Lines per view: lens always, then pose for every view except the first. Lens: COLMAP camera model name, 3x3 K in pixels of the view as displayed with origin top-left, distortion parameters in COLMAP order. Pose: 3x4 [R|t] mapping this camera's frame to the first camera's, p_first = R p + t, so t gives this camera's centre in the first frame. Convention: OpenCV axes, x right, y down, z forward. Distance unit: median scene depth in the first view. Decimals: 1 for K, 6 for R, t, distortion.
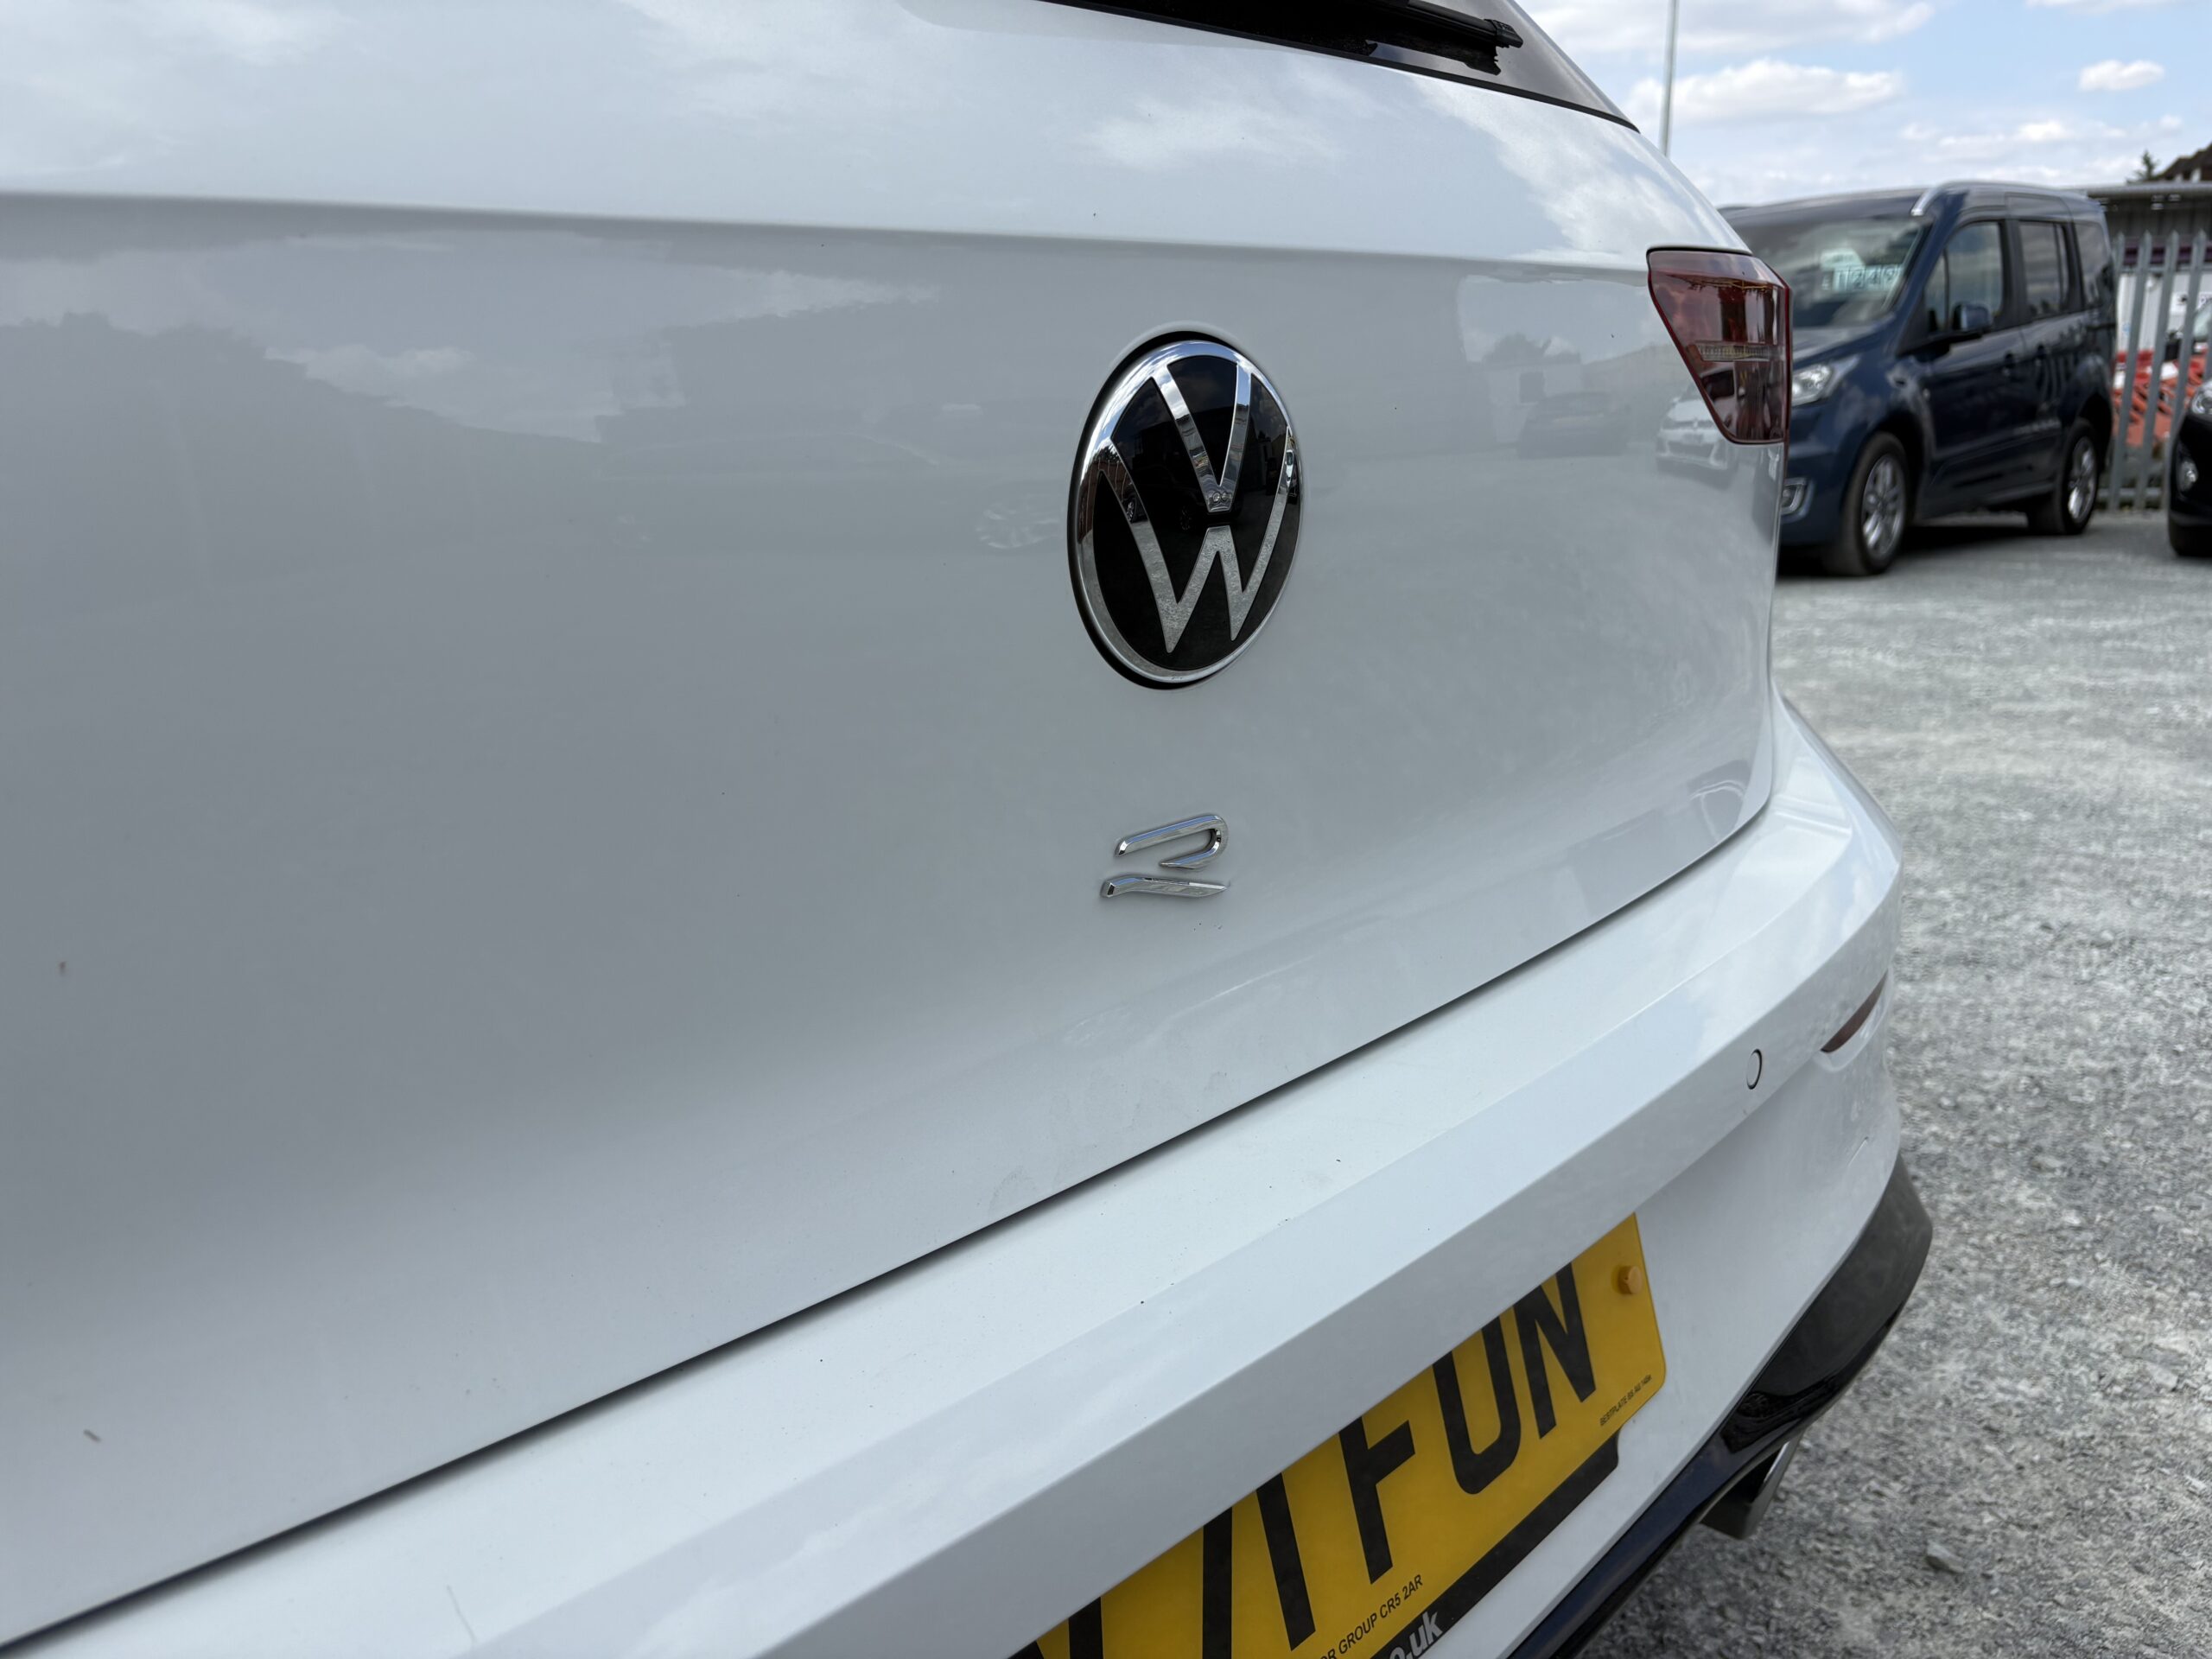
lens RADIAL K [[1684.0, 0, 1125.8], [0, 1684.0, 838.5], [0, 0, 1]] dist [-0.003943, -0.002852]
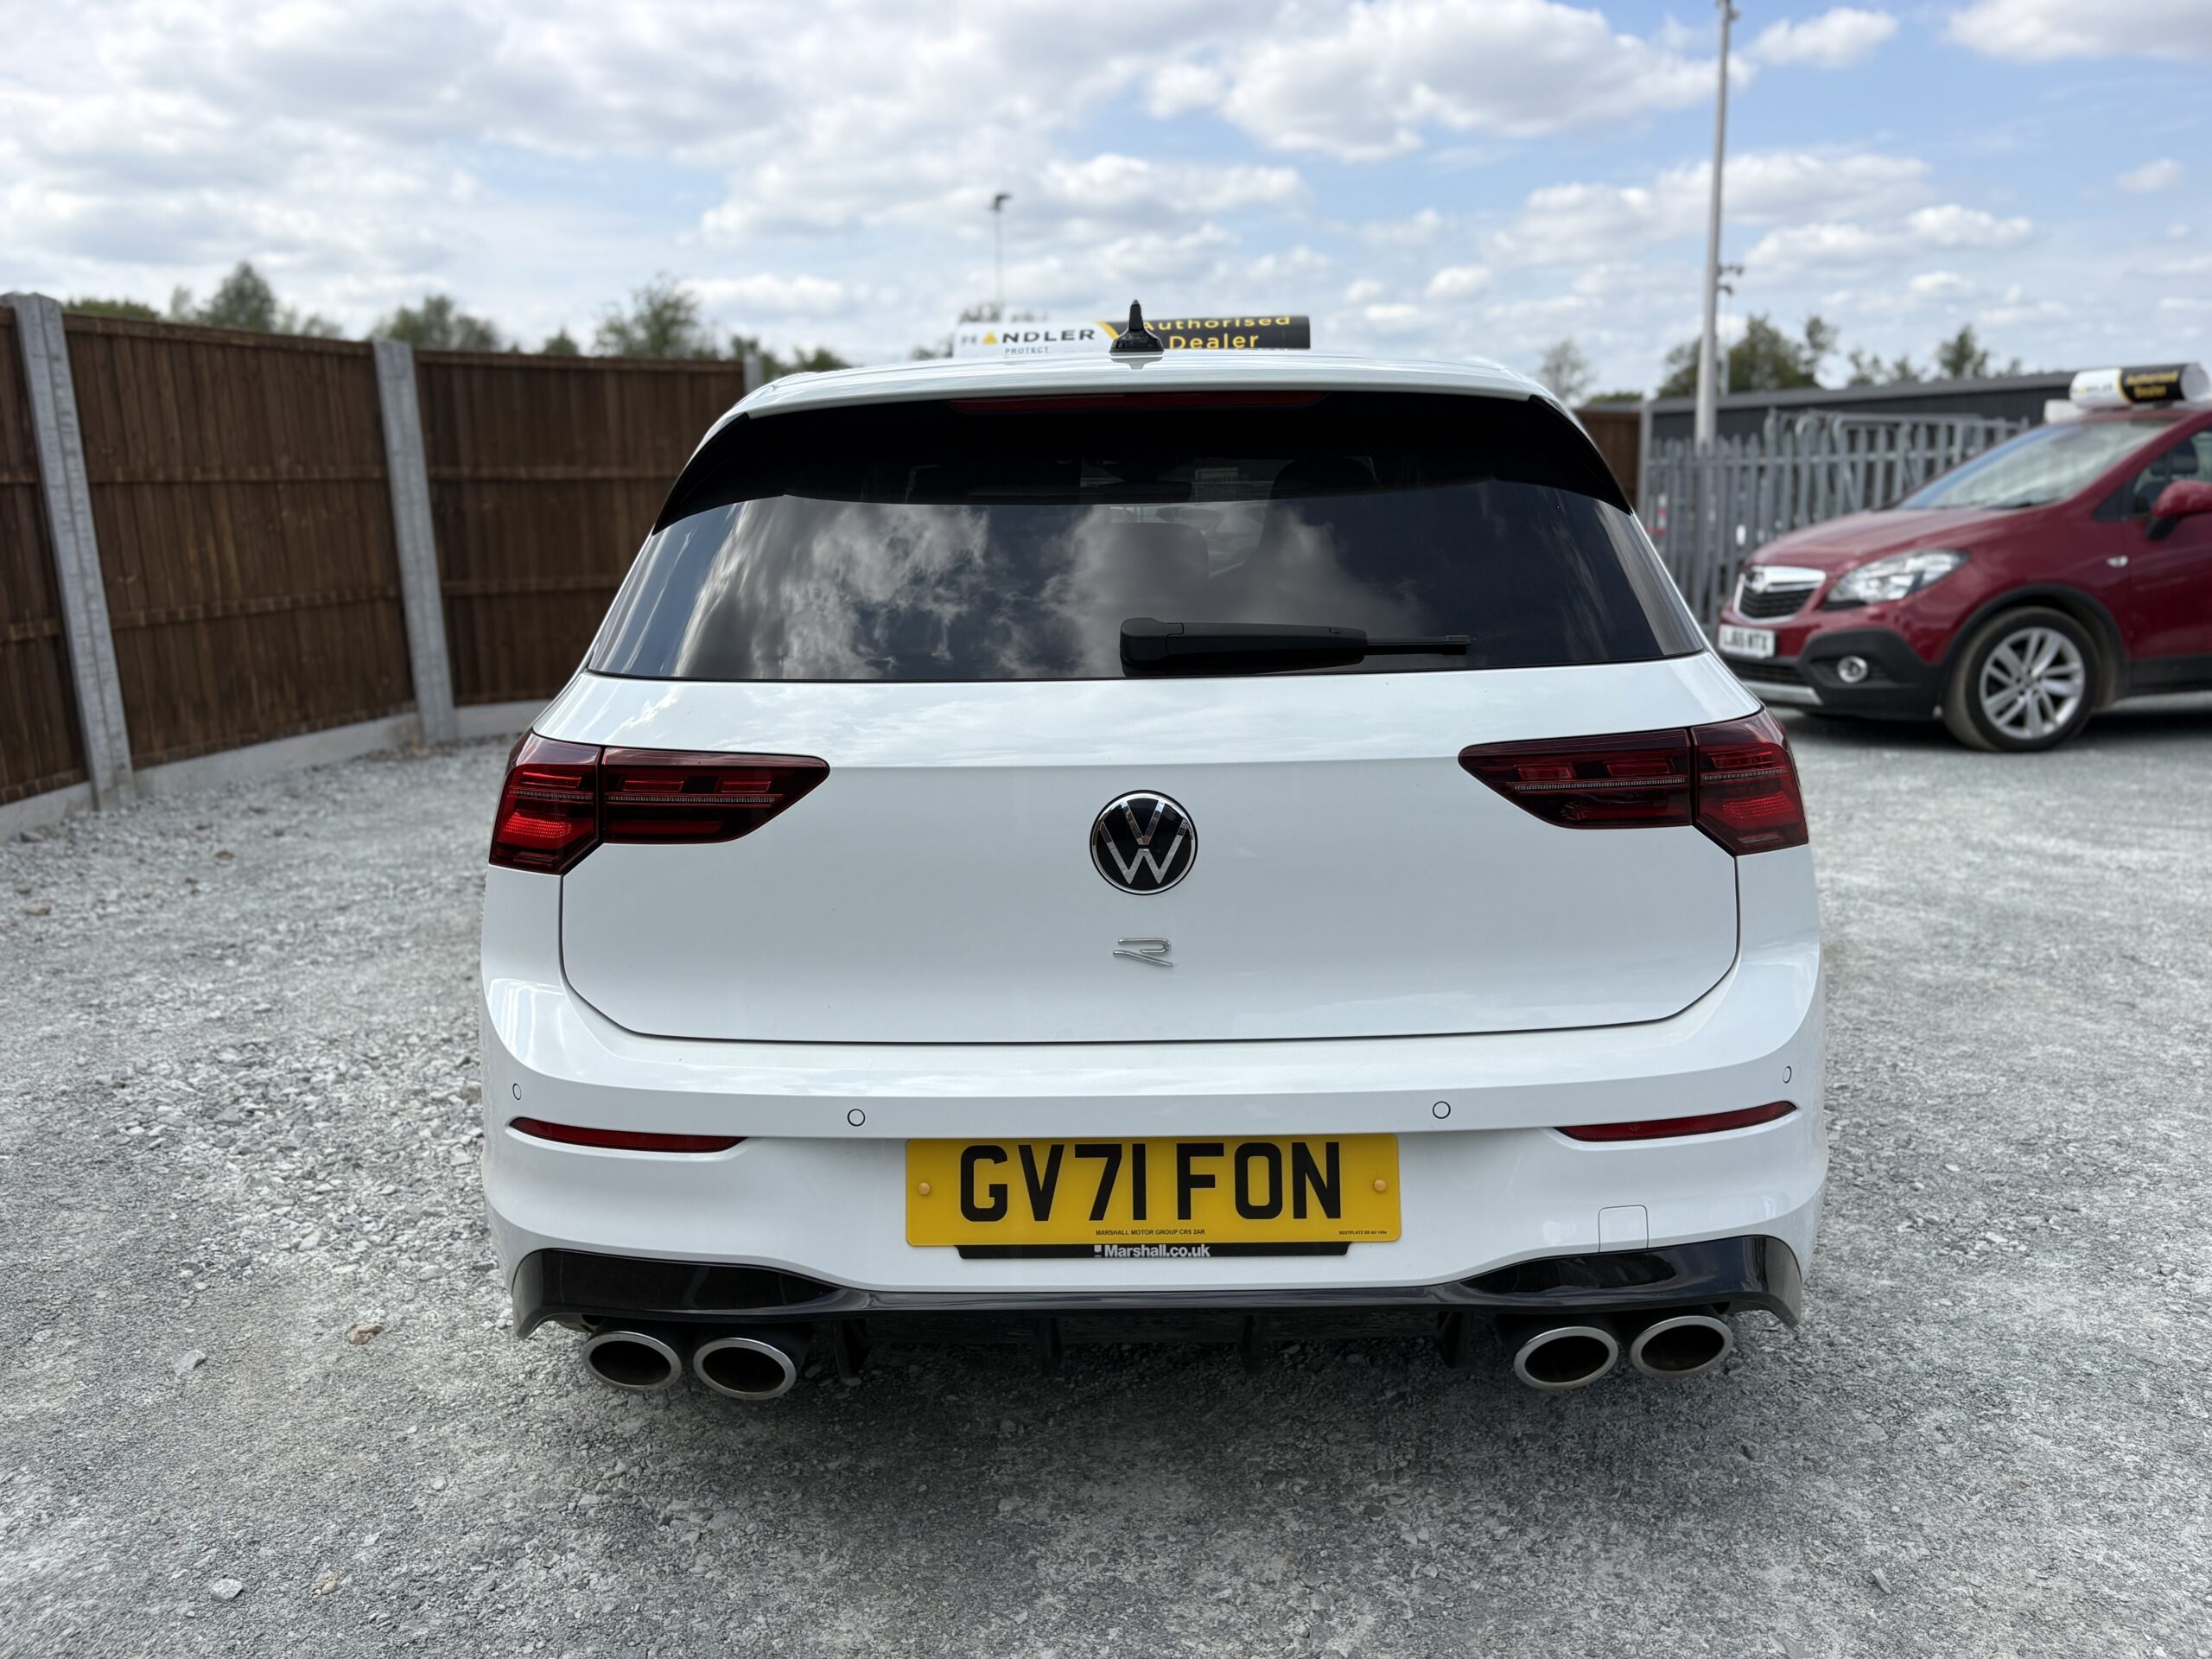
lens RADIAL K [[1694.6, 0, 1097.9], [0, 1694.6, 839.6], [0, 0, 1]] dist [0.056579, -0.060469]
pose [[0.683569, 0.156650, -0.712877, 0.487466], [-0.185256, 0.981950, 0.038138, -0.065135], [0.705984, 0.105994, 0.700251, -0.283626]]
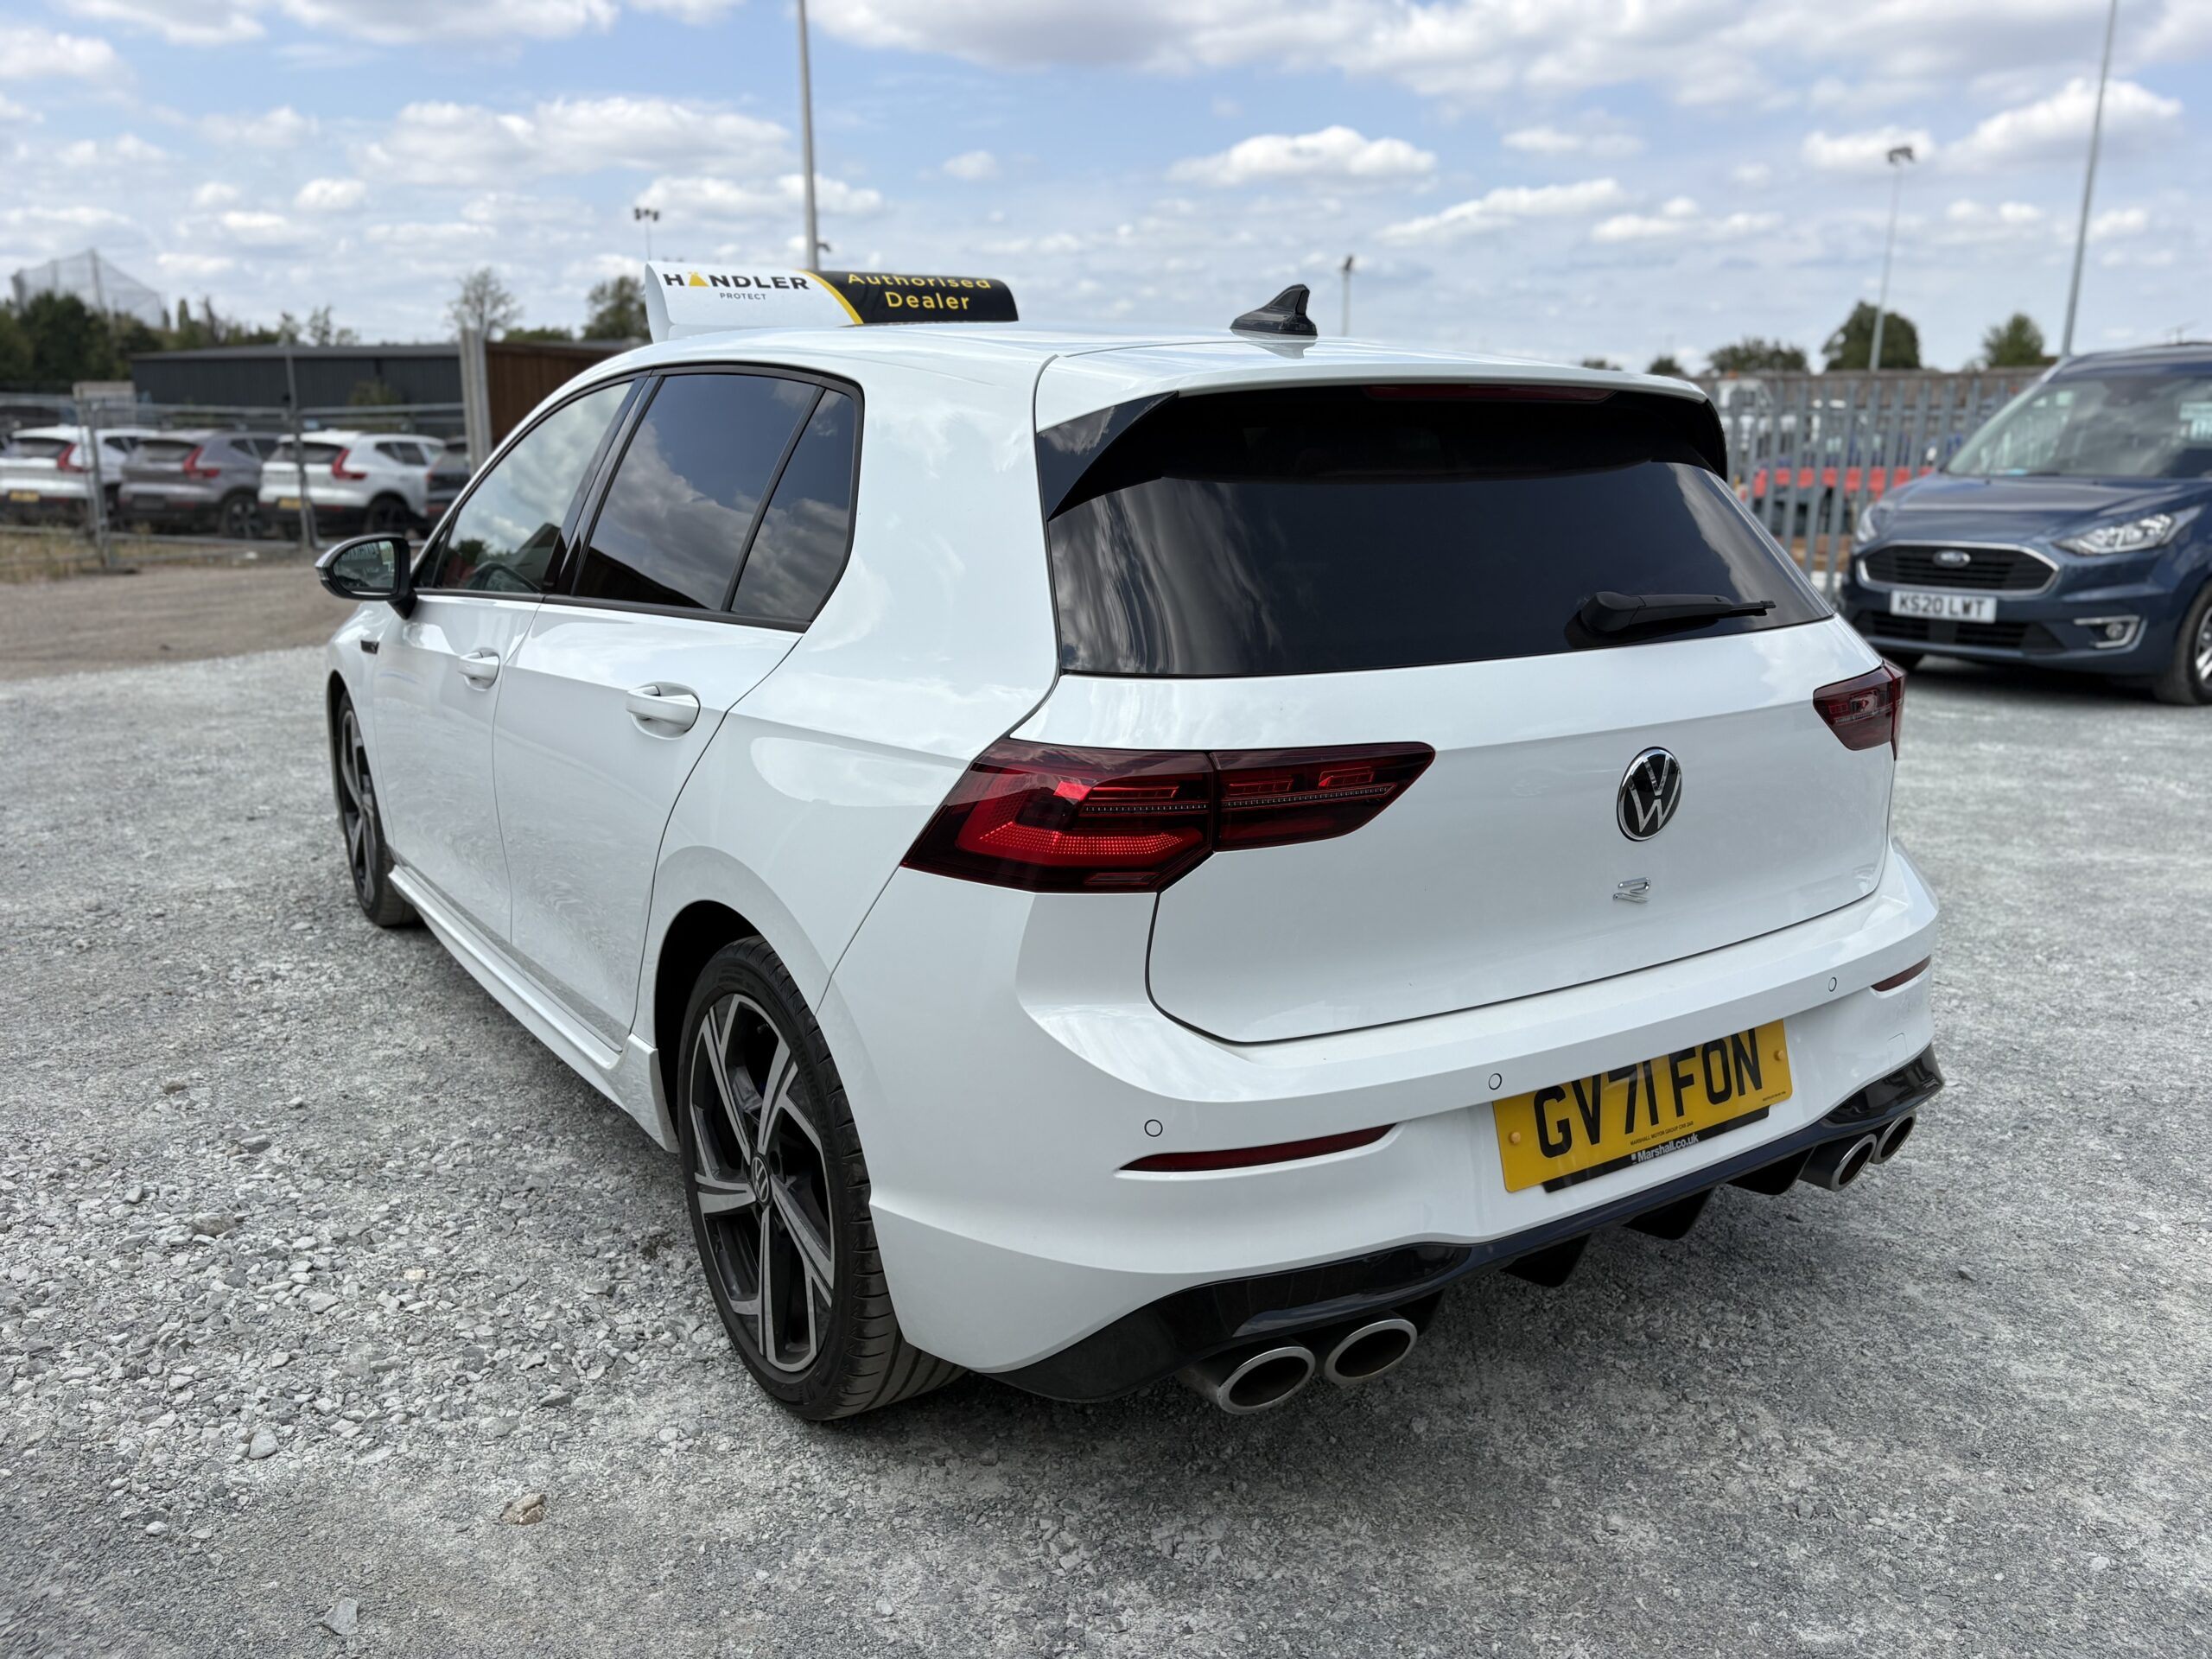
lens RADIAL K [[1721.0, 0, 1103.8], [0, 1721.0, 838.7], [0, 0, 1]] dist [0.009311, -0.003032]
pose [[0.978076, 0.077811, -0.193164, -0.082505], [-0.081954, 0.996544, -0.013544, 0.010598], [0.191443, 0.029077, 0.981073, -0.612205]]
